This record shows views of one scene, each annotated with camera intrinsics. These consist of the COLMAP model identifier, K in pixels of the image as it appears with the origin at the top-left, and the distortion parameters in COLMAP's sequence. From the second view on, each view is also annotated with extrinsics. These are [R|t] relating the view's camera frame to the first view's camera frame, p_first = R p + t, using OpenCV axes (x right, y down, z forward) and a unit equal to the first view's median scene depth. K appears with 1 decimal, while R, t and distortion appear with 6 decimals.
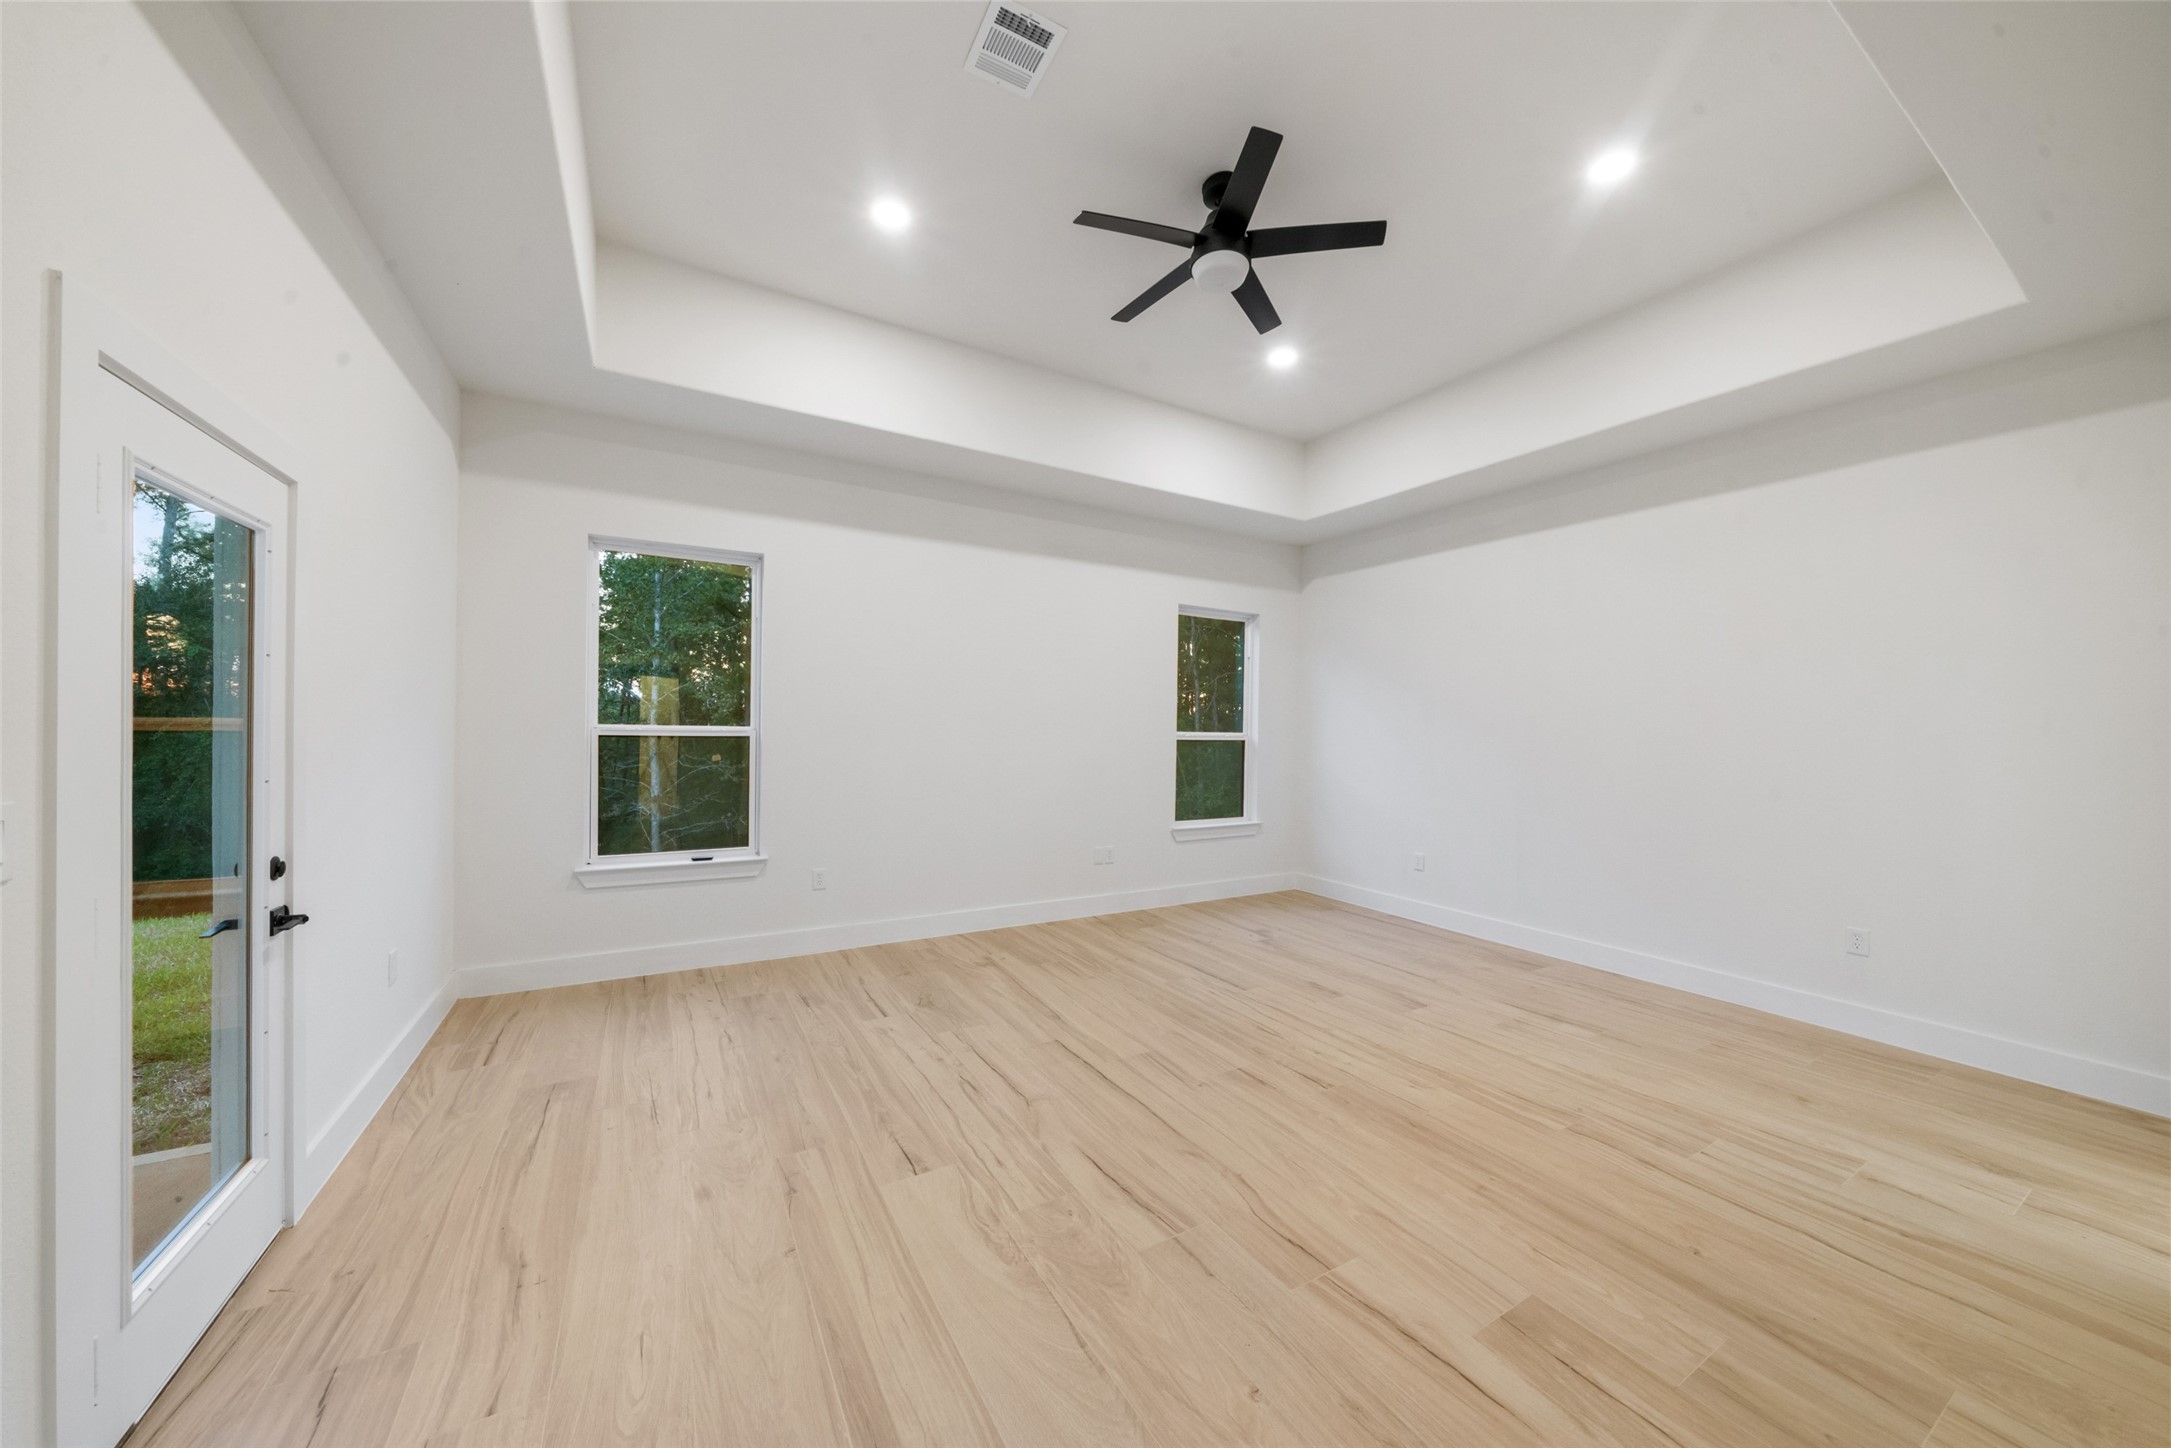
lens RADIAL K [[758.6, 0, 1085.5], [0, 758.6, 724.0], [0, 0, 1]] dist [-0.008208, 0.000066]
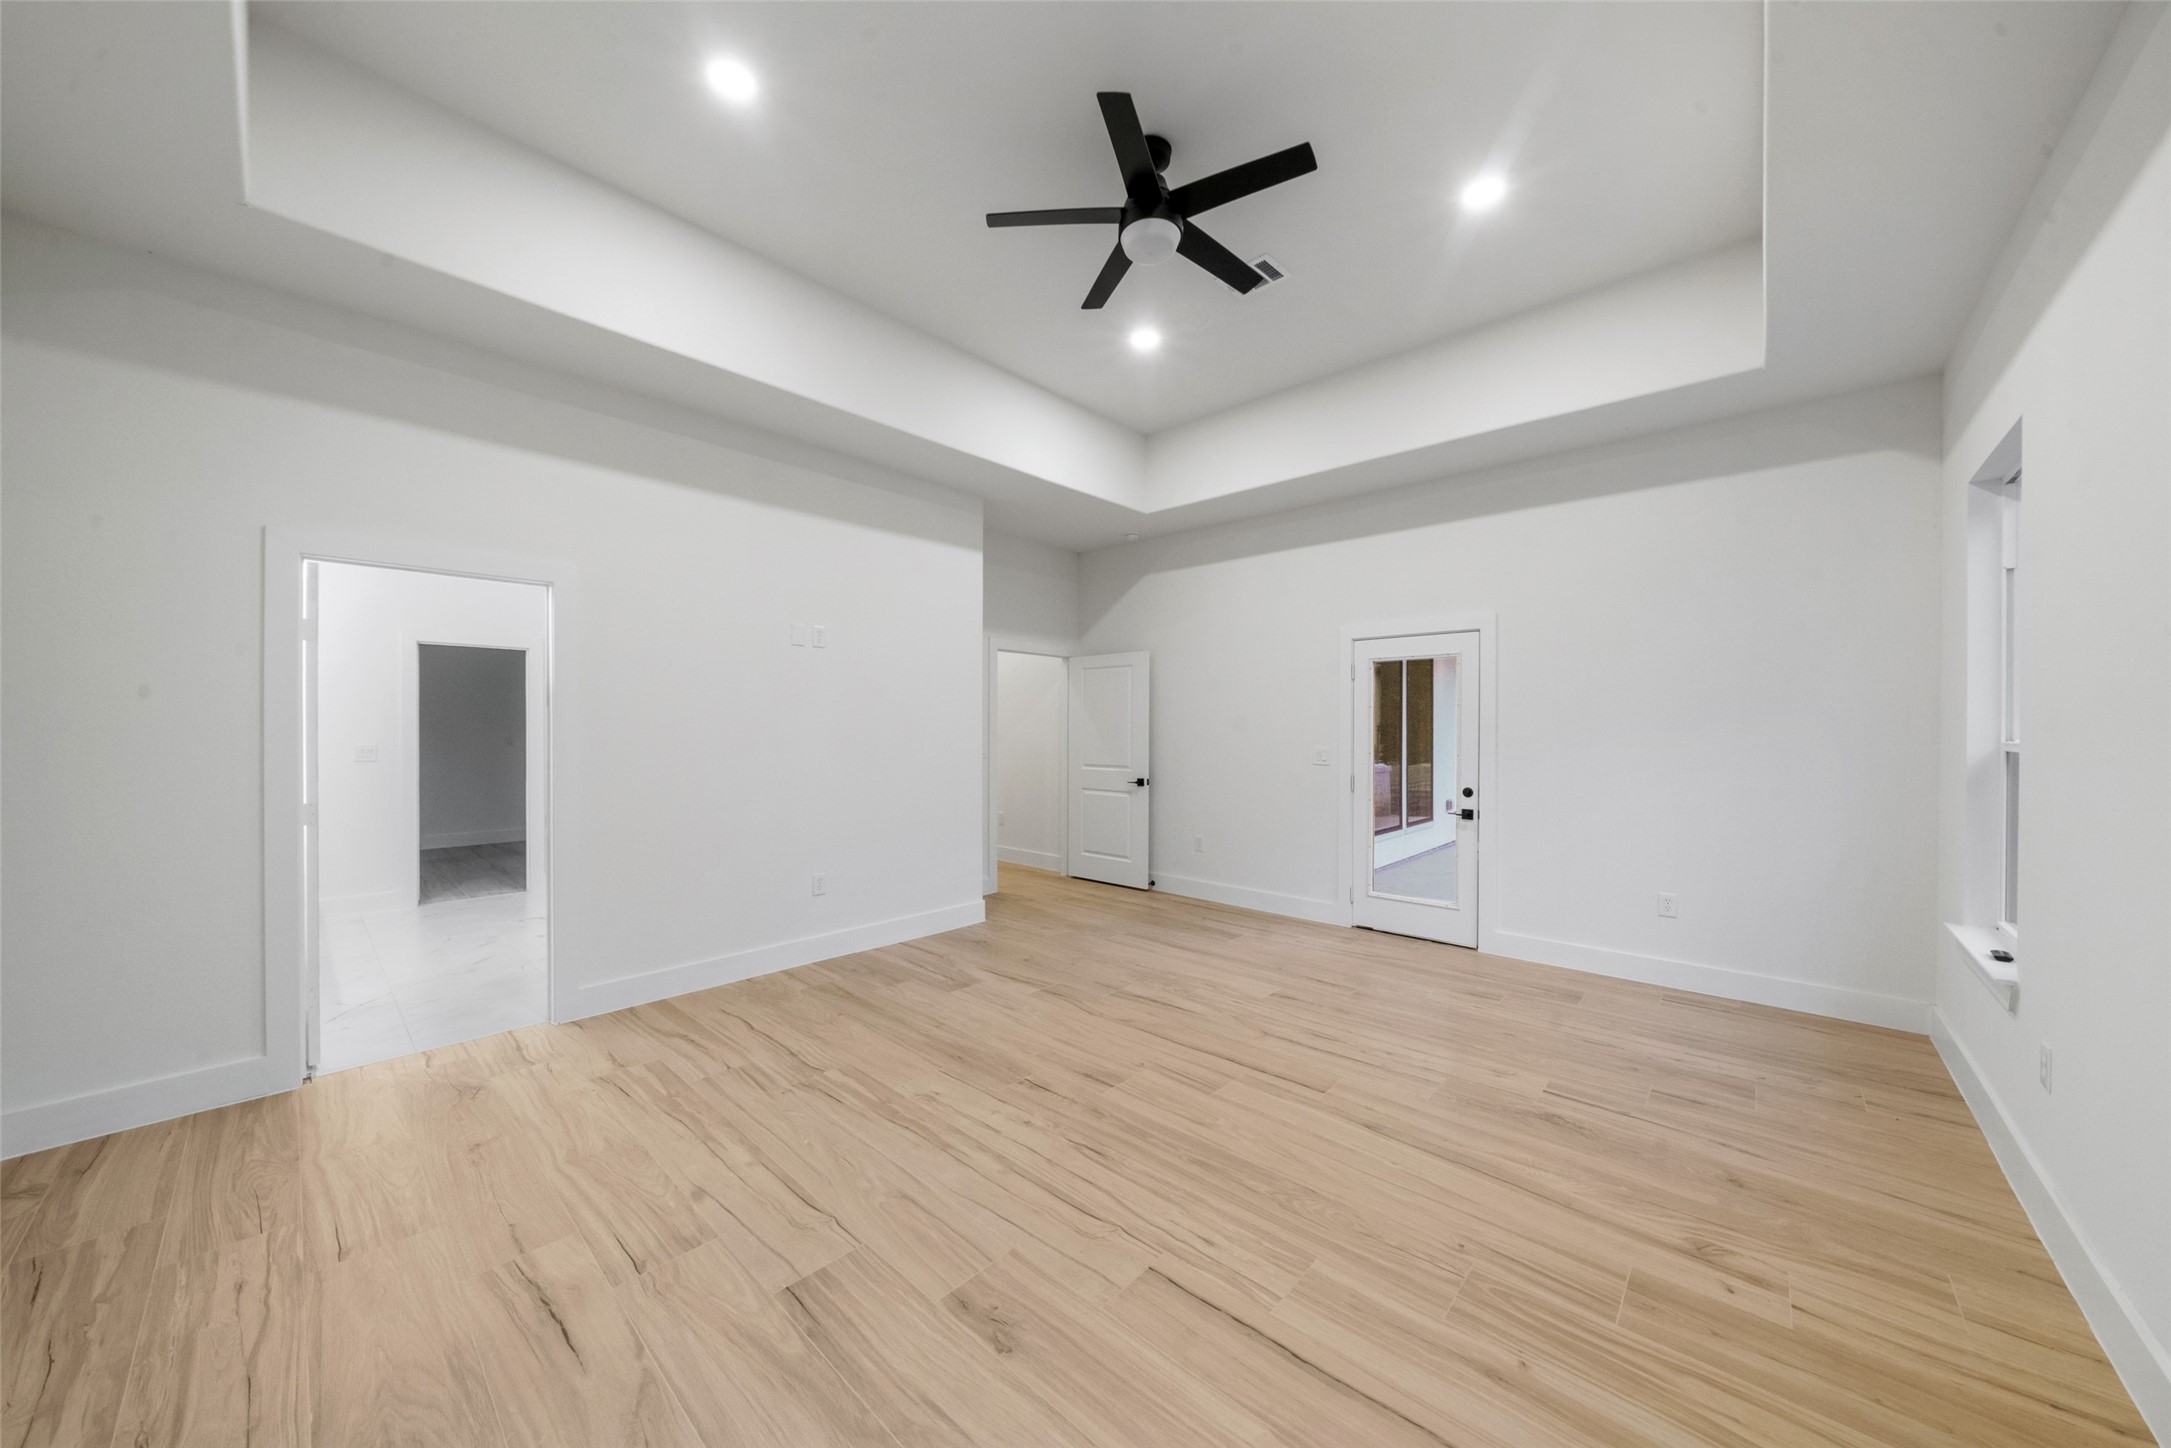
lens RADIAL K [[742.6, 0, 1072.3], [0, 742.6, 743.6], [0, 0, 1]] dist [-0.008323, 0.000068]
pose [[-0.961538, -0.016259, -0.274190, 0.501925], [-0.019565, 0.999765, 0.009329, 0.021176], [0.273974, 0.014335, -0.961630, 1.833737]]
